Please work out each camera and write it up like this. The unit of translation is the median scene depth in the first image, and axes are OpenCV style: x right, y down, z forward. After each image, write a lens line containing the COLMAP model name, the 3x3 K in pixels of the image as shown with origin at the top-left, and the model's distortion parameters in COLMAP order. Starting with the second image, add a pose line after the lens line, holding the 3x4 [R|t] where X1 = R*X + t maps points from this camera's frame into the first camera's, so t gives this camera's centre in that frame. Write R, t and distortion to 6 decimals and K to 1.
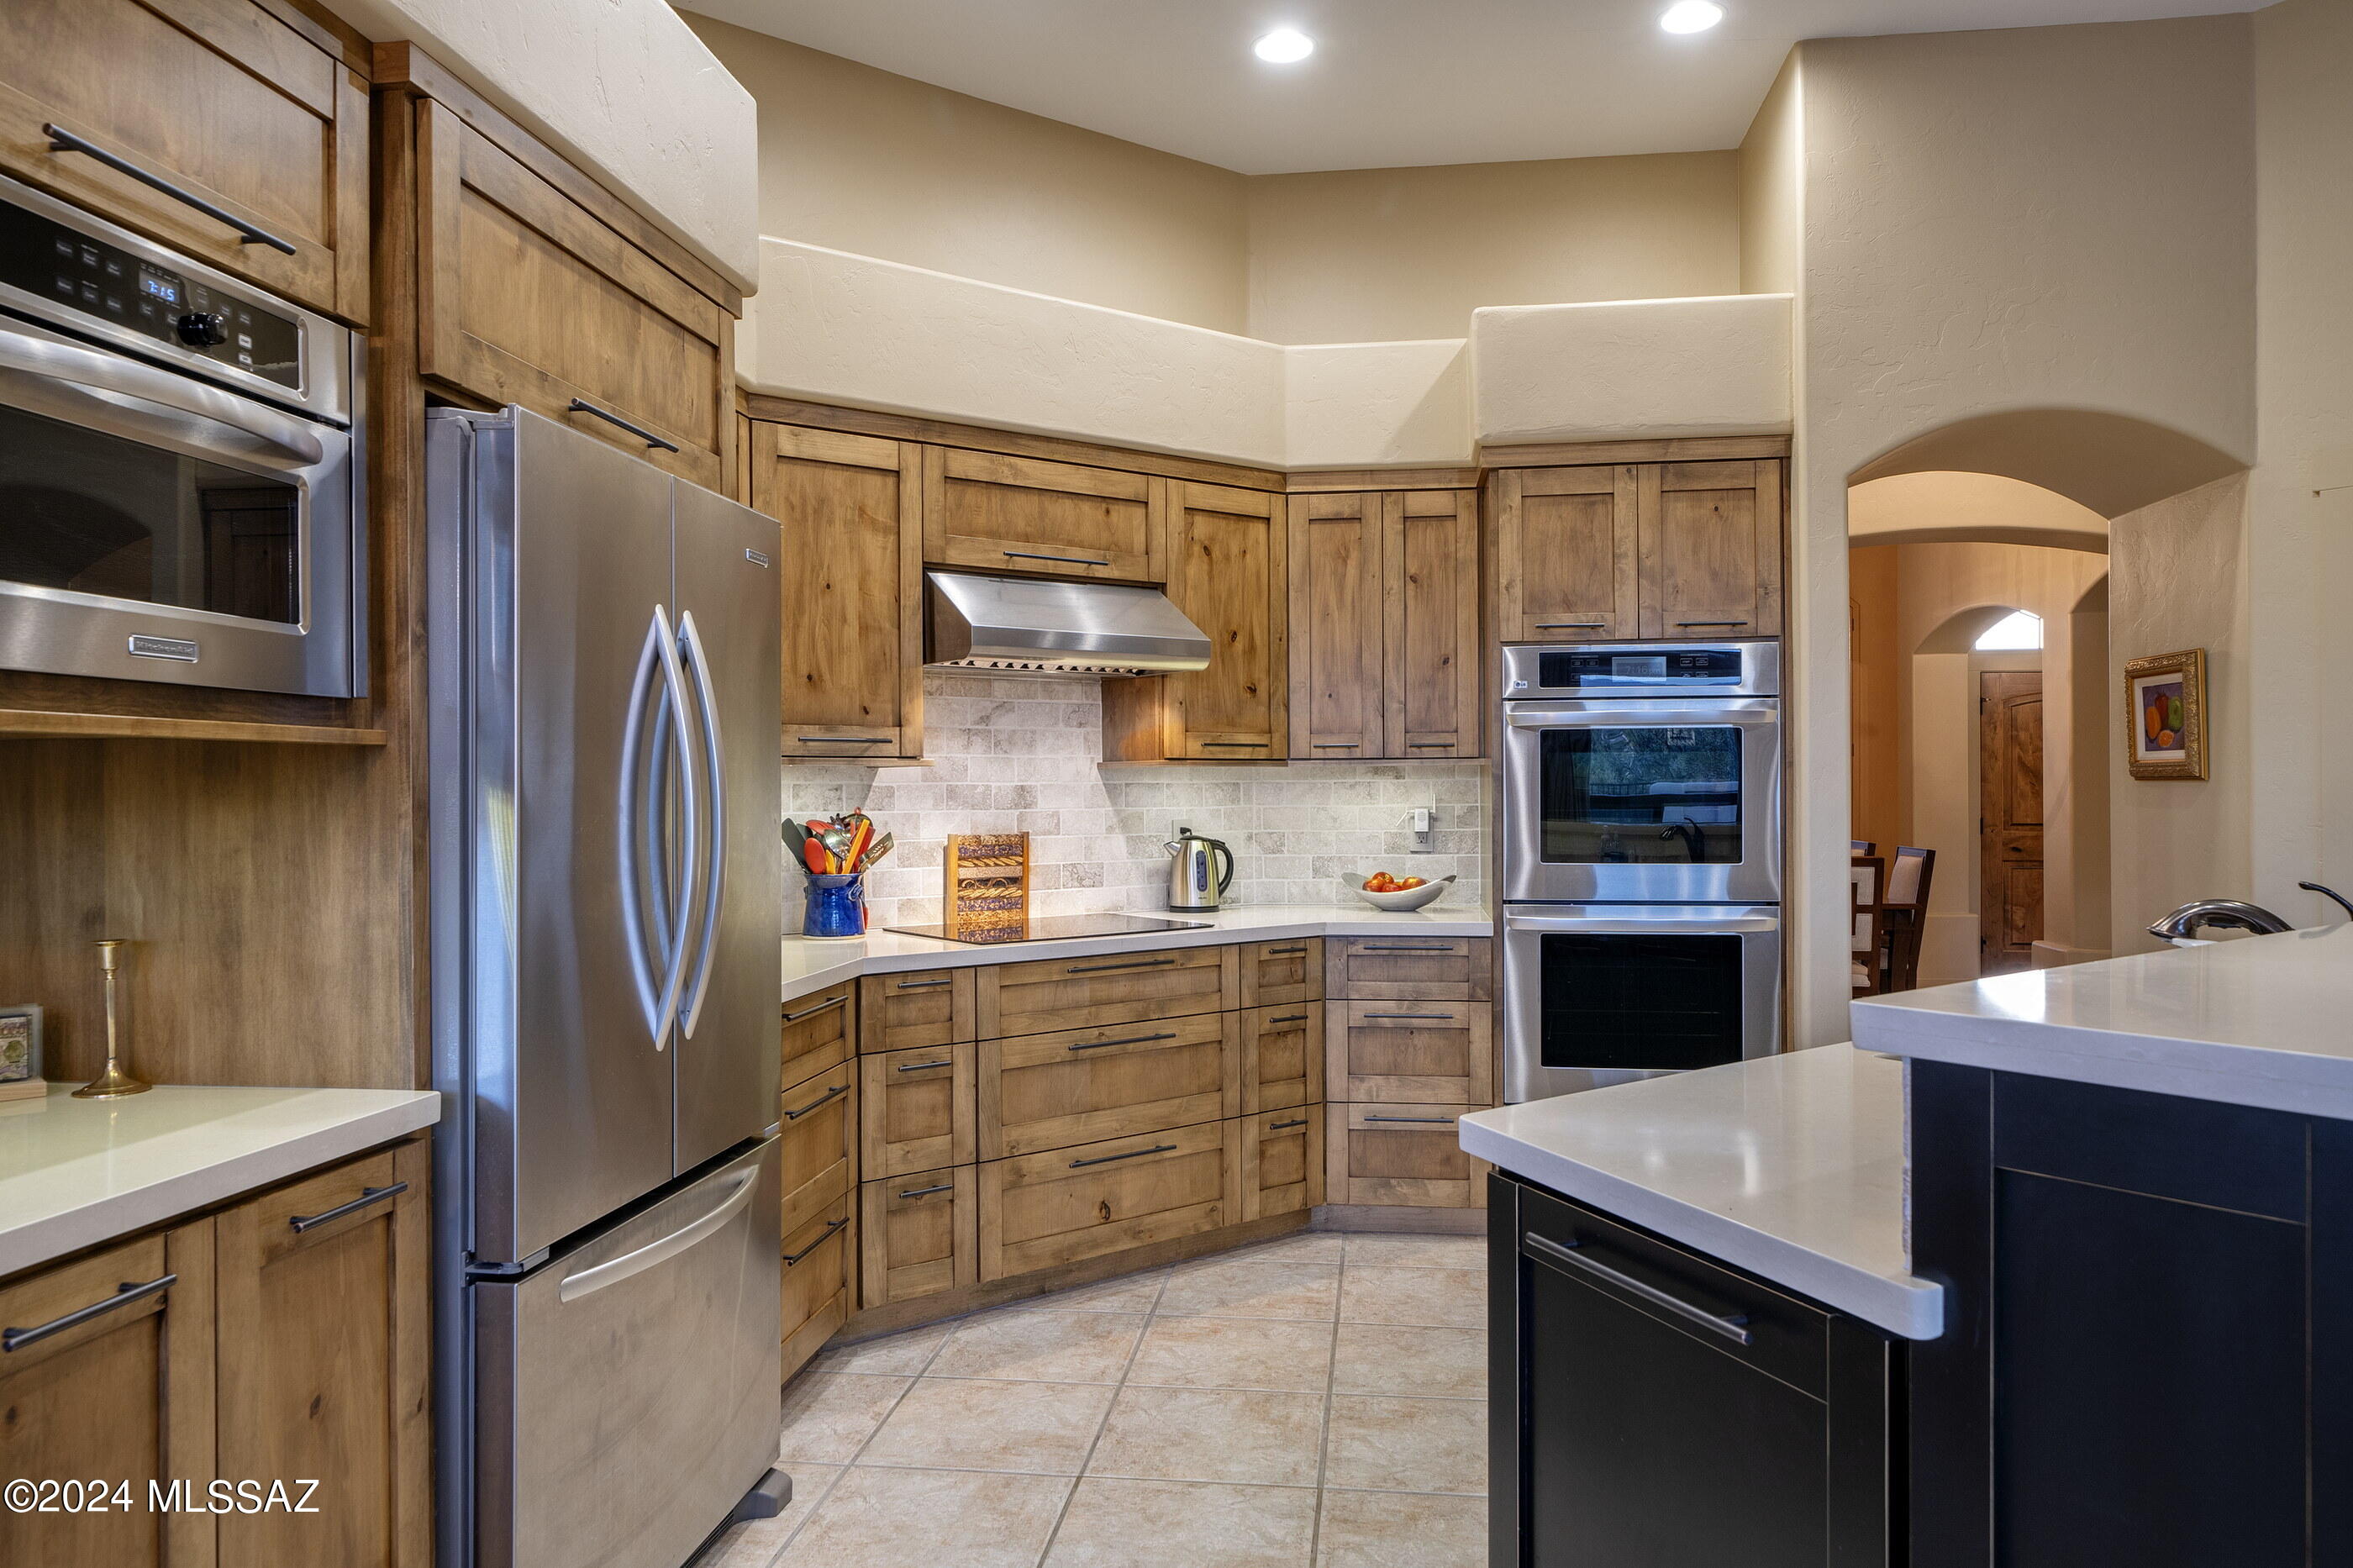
lens RADIAL K [[1457.8, 0, 1176.5], [0, 1457.8, 784.0], [0, 0, 1]] dist [-0.017737, -0.000586]
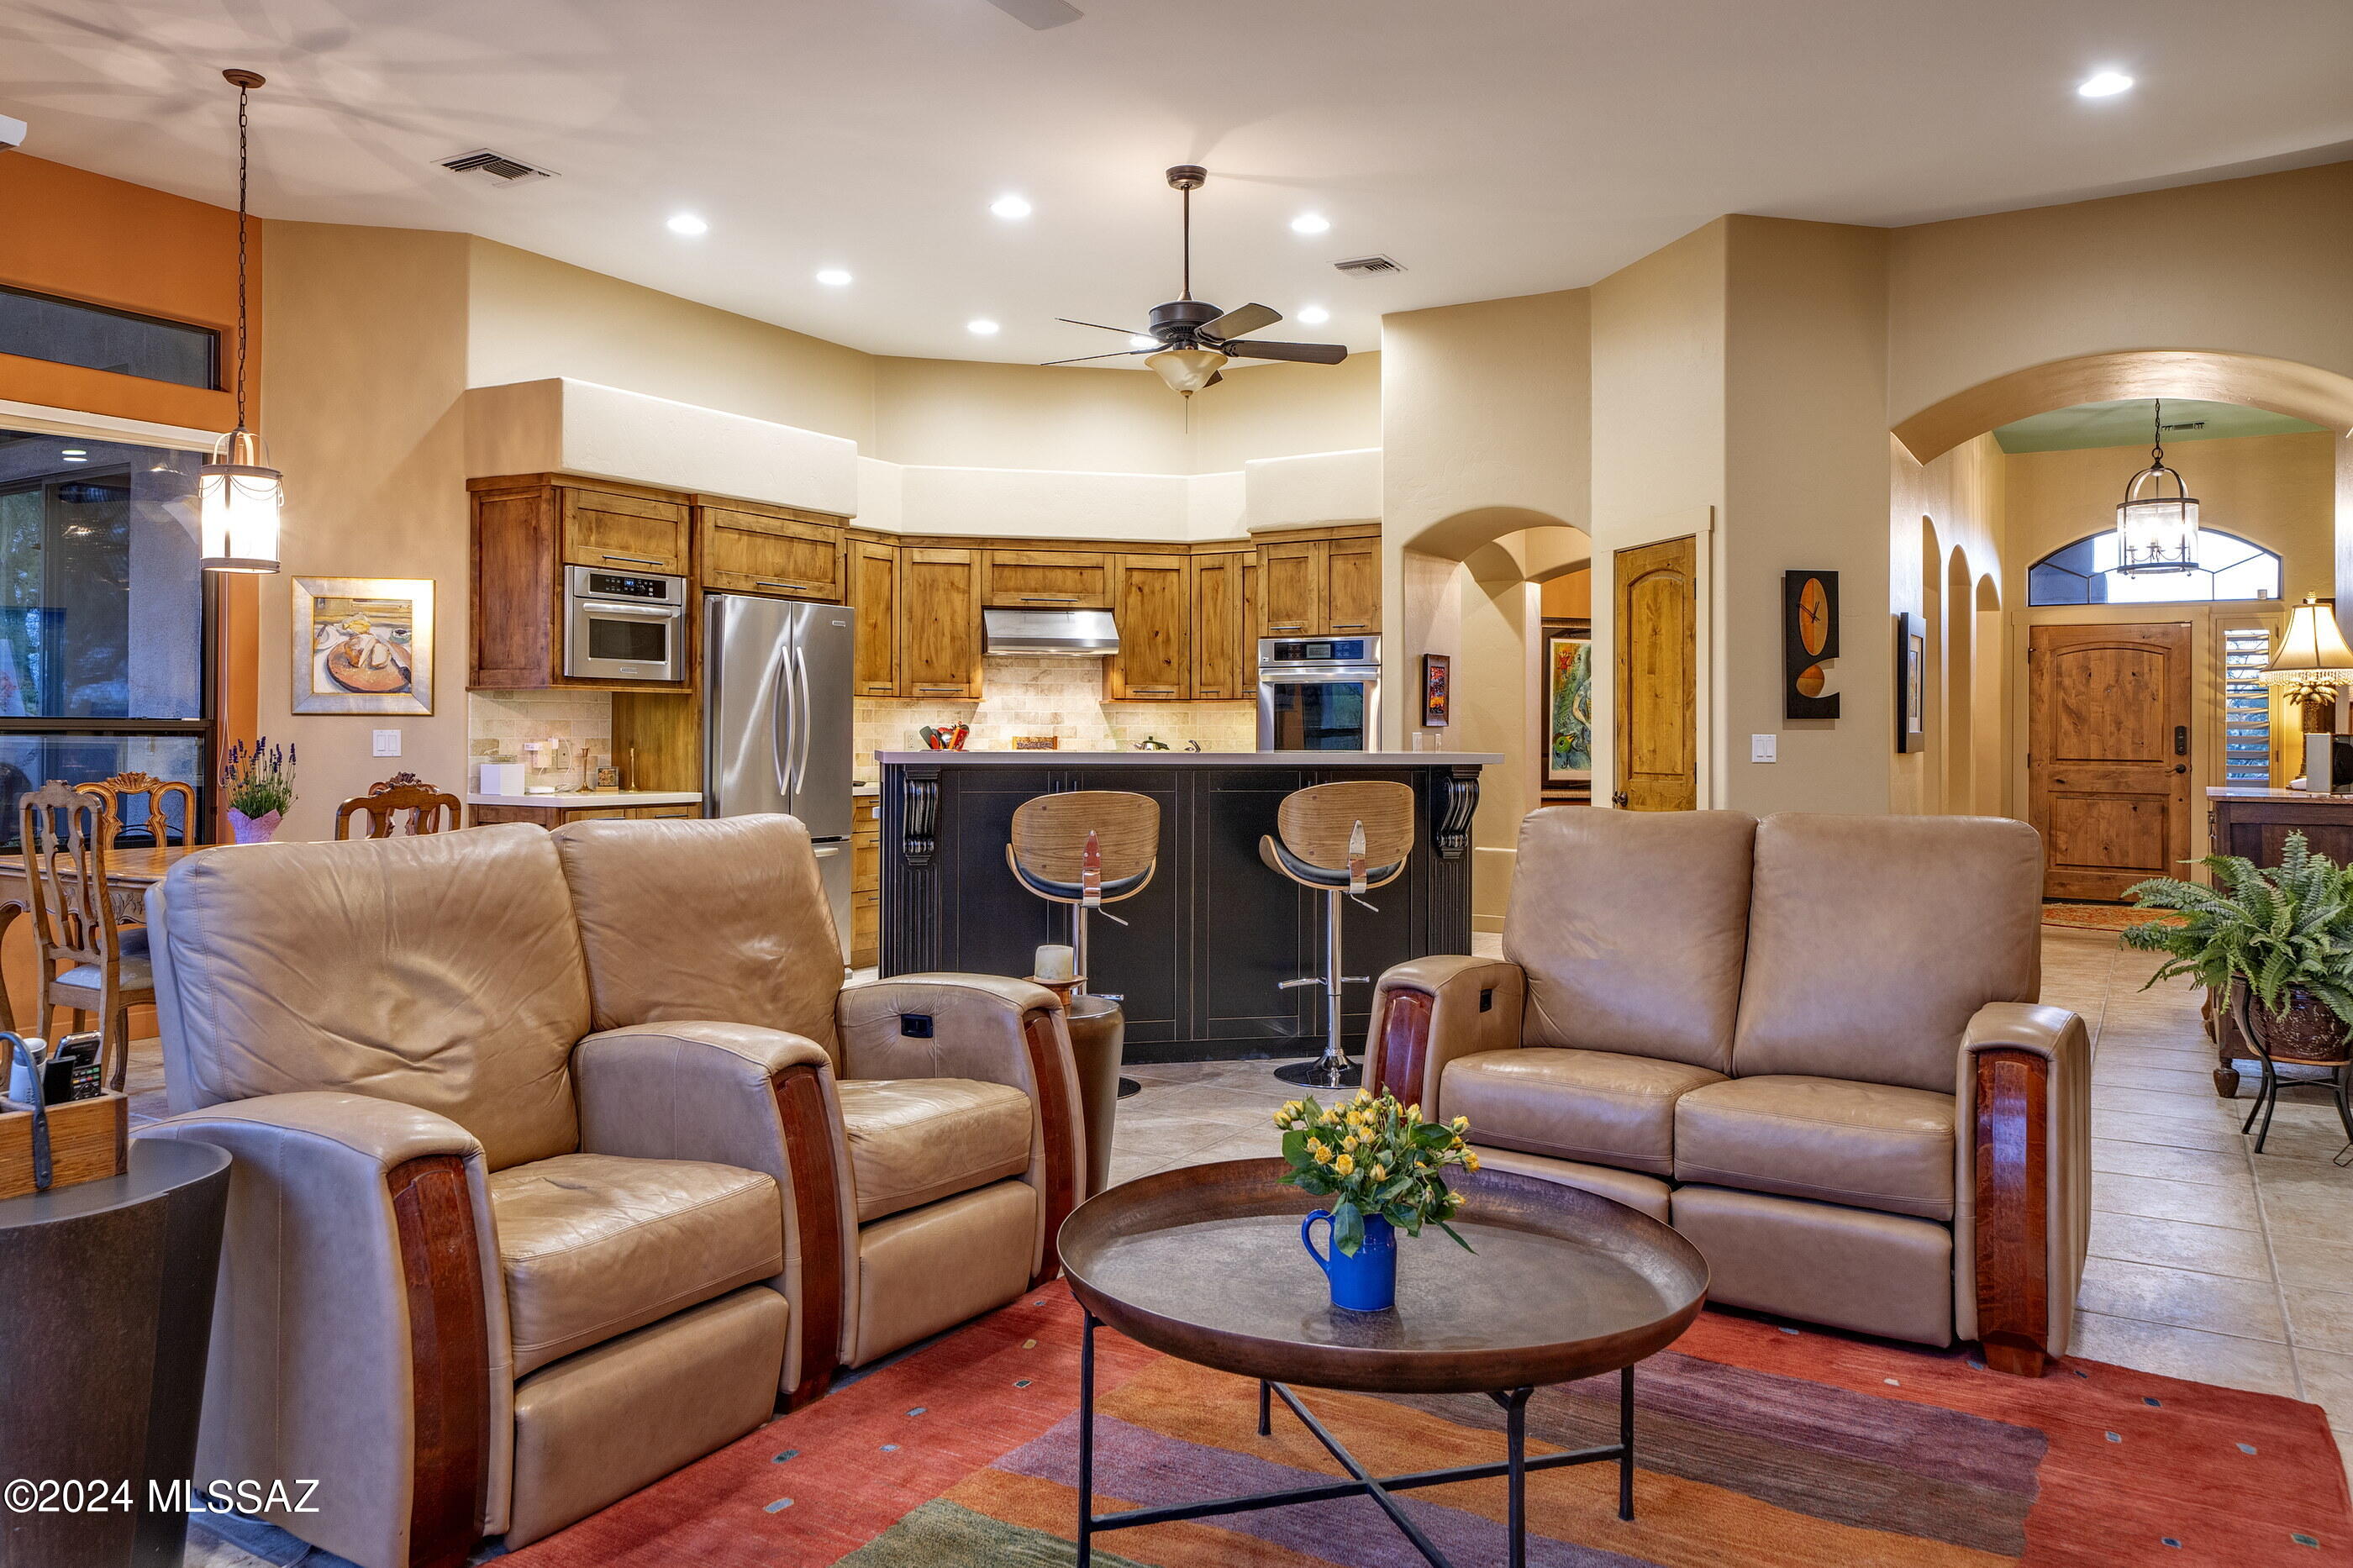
lens RADIAL K [[1516.3, 0, 1059.2], [0, 1516.3, 710.4], [0, 0, 1]] dist [-0.011895, -0.002275]
pose [[0.884725, 0.004922, -0.466087, 0.921478], [-0.010449, 0.999902, -0.009276, 0.018330], [0.465996, 0.013077, 0.884690, -0.864577]]
